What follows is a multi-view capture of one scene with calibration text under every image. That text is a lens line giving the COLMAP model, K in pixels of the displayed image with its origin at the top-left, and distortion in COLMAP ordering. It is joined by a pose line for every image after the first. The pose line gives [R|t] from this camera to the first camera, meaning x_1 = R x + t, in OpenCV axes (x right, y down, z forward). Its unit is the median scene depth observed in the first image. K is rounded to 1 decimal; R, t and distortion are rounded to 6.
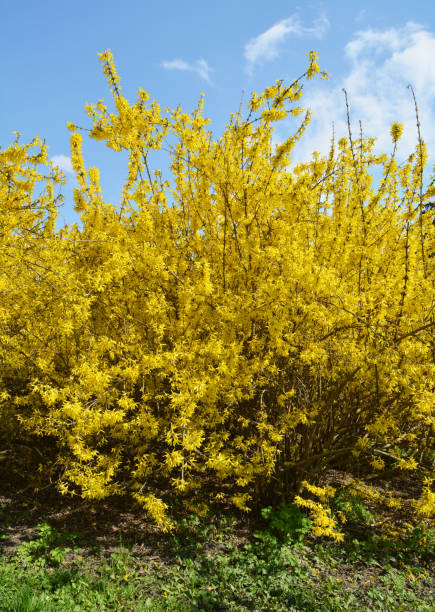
lens RADIAL K [[295.4, 0, 217.5], [0, 295.4, 306.0], [0, 0, 1]] dist [-0.003734, -0.000196]
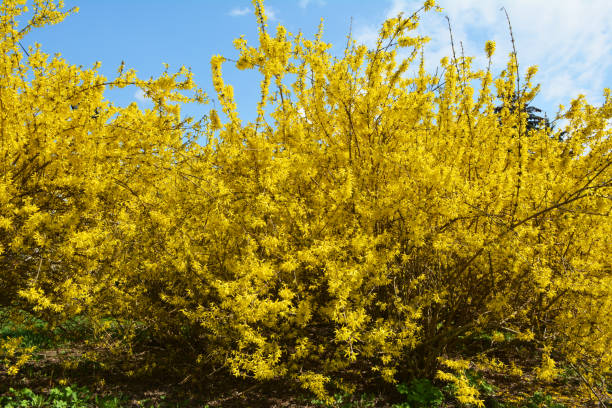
lens RADIAL K [[288.9, 0, 306.0], [0, 288.9, 204.0], [0, 0, 1]] dist [-0.000666, 0.000210]
pose [[0.998163, -0.053654, 0.028134, -0.230967], [0.054629, 0.997888, -0.035143, 0.025504], [-0.026189, 0.036616, 0.998986, -0.131207]]
